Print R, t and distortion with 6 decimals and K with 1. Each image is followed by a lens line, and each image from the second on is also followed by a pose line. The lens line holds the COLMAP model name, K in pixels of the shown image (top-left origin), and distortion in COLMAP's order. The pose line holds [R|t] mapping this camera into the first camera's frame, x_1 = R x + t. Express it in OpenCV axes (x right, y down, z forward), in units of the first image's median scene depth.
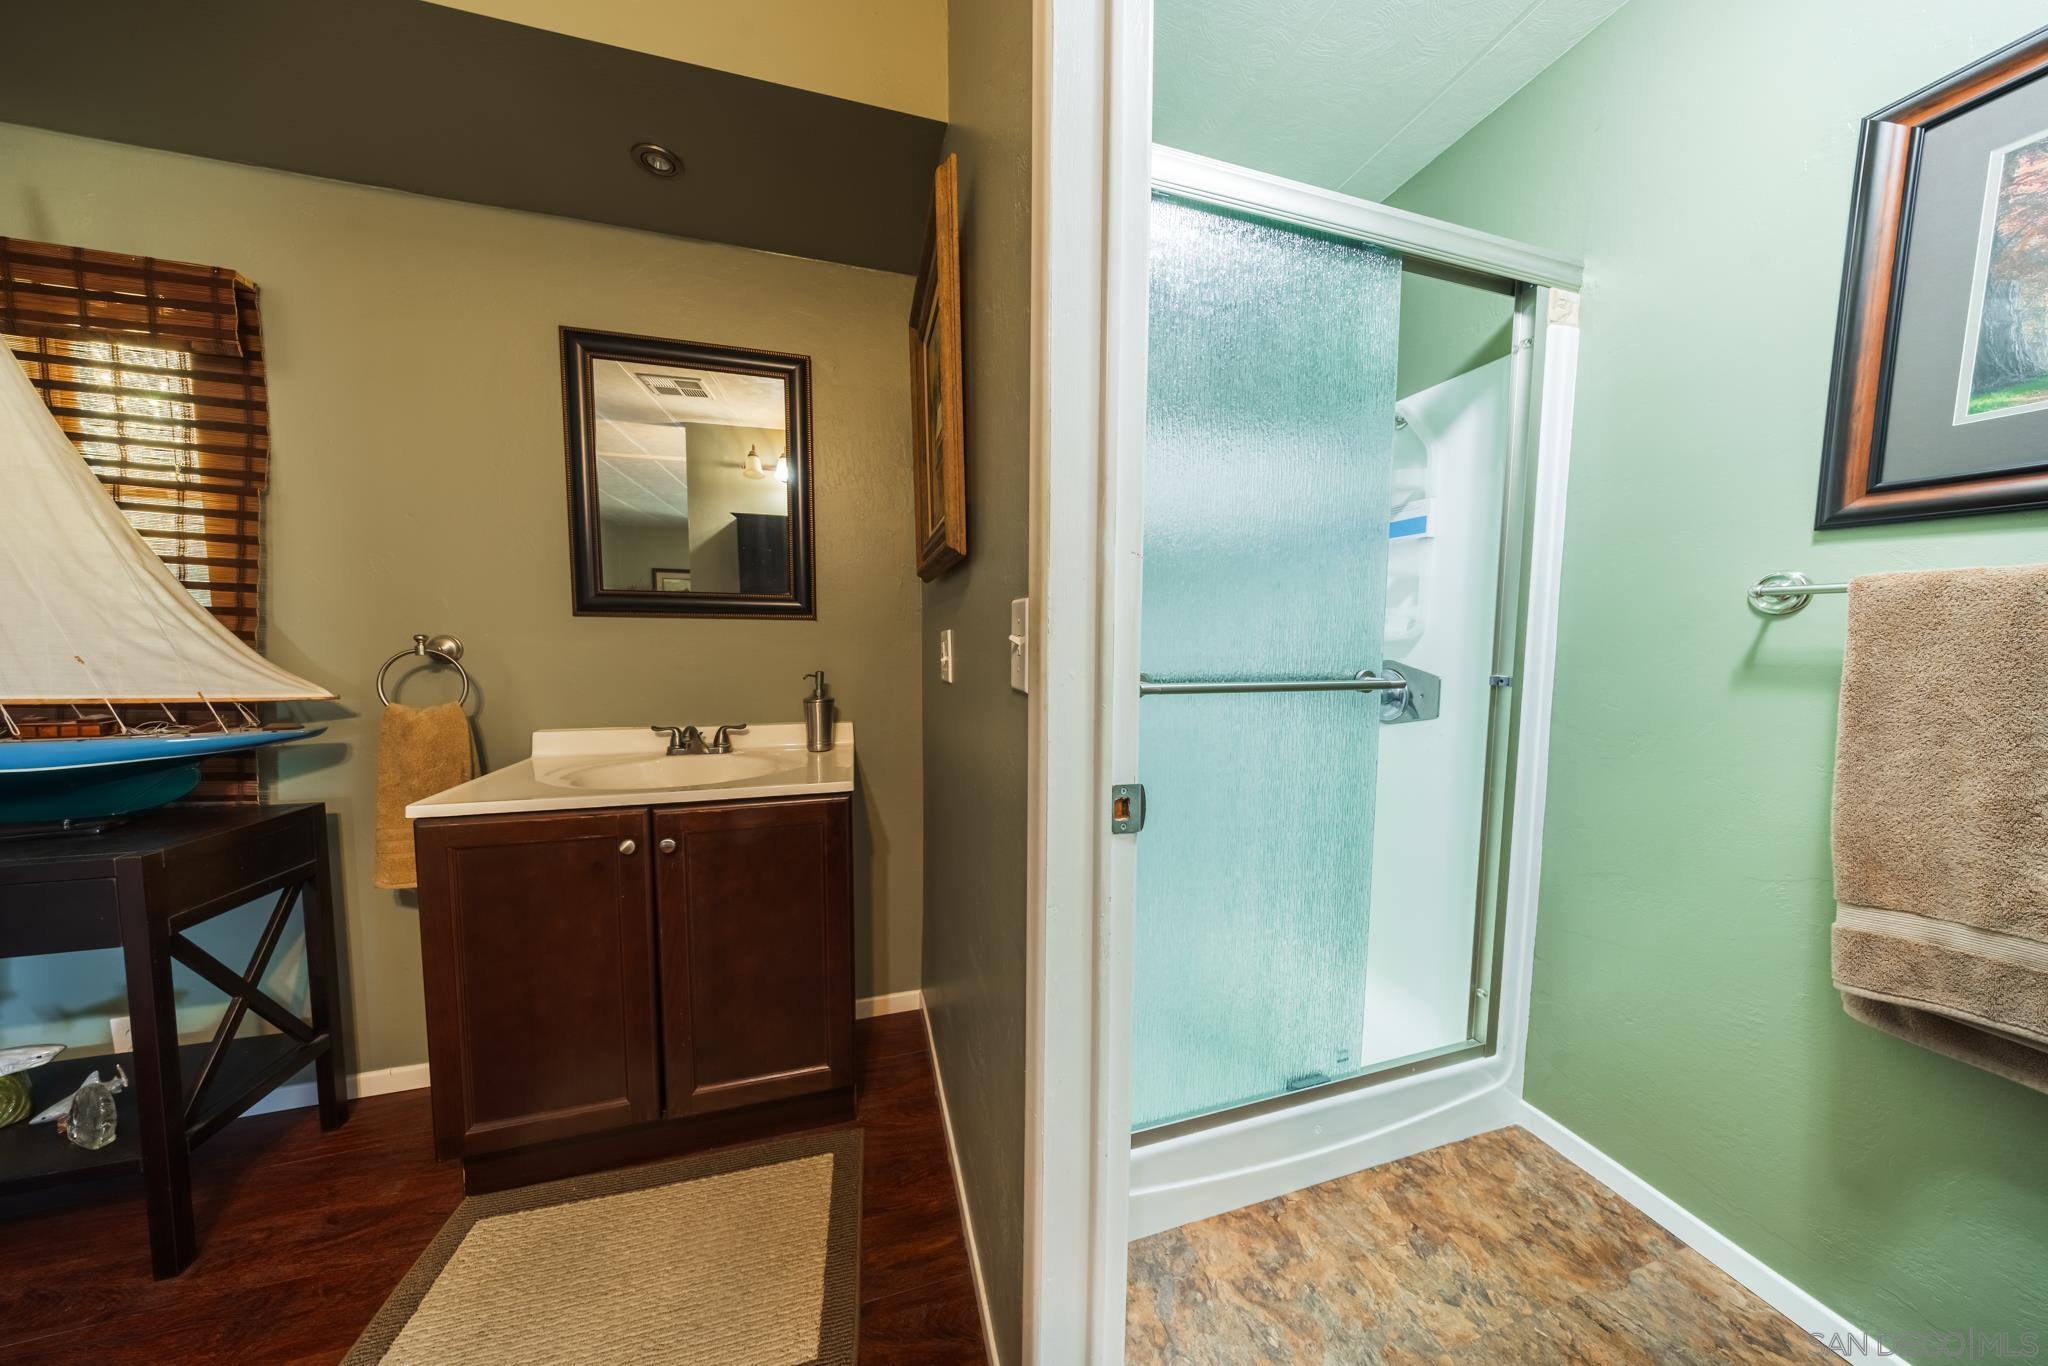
lens RADIAL K [[600.0, 0, 1024.0], [0, 600.0, 683.0], [0, 0, 1]] dist [-0.005998, 0.000089]
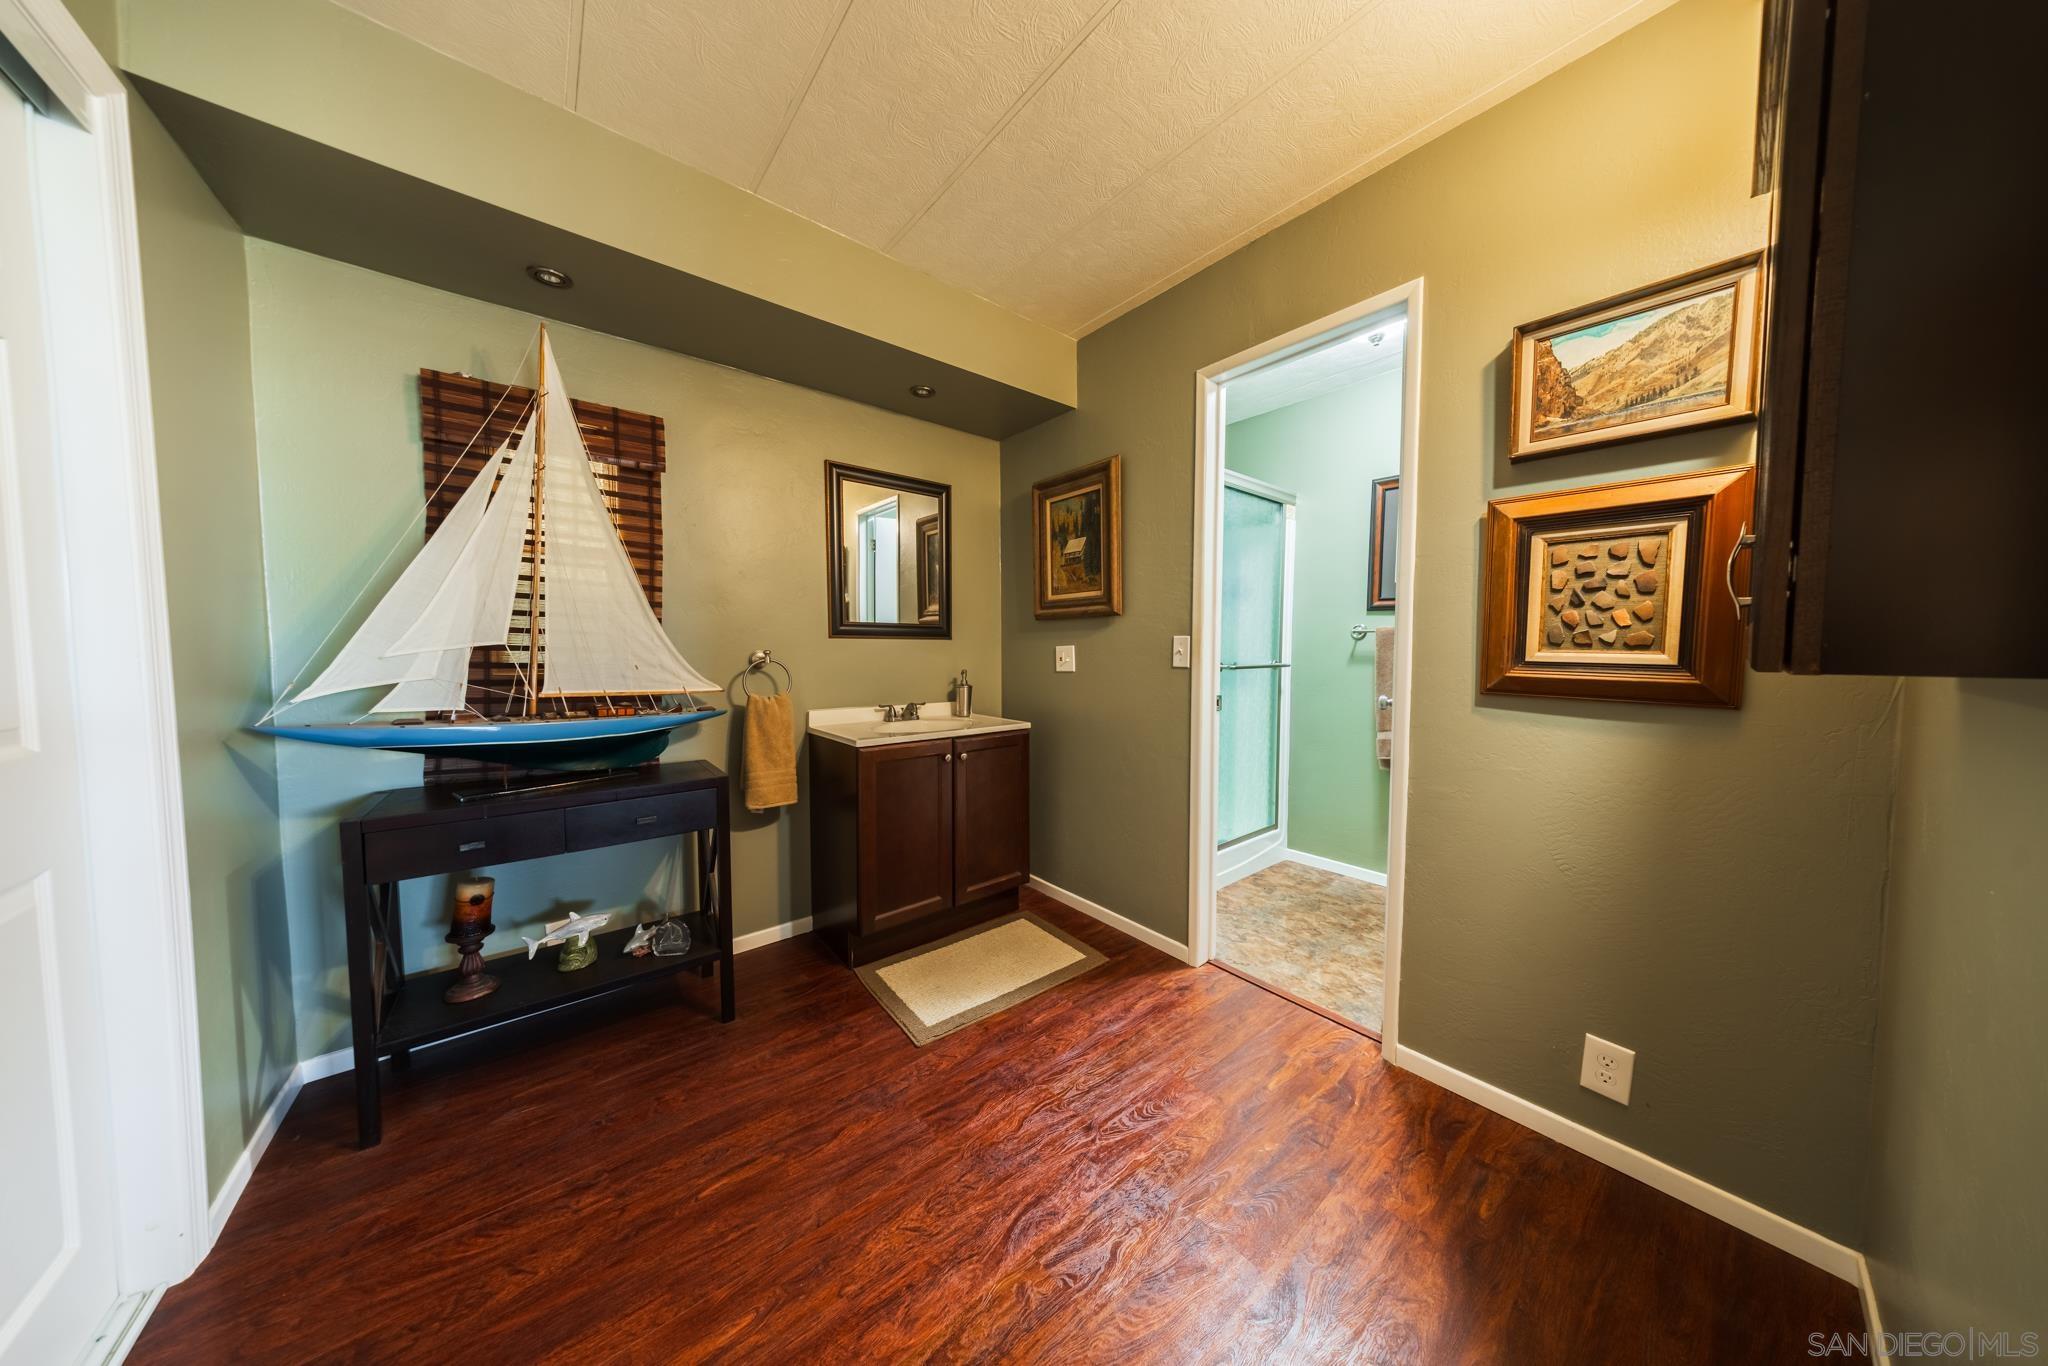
lens RADIAL K [[592.9, 0, 1026.7], [0, 592.9, 680.4], [0, 0, 1]] dist [0.000402, -0.003131]
pose [[0.917608, -0.029630, 0.396380, -1.057684], [0.036349, 0.999295, -0.009446, 0.043470], [-0.395820, 0.023076, 0.918038, -0.778829]]
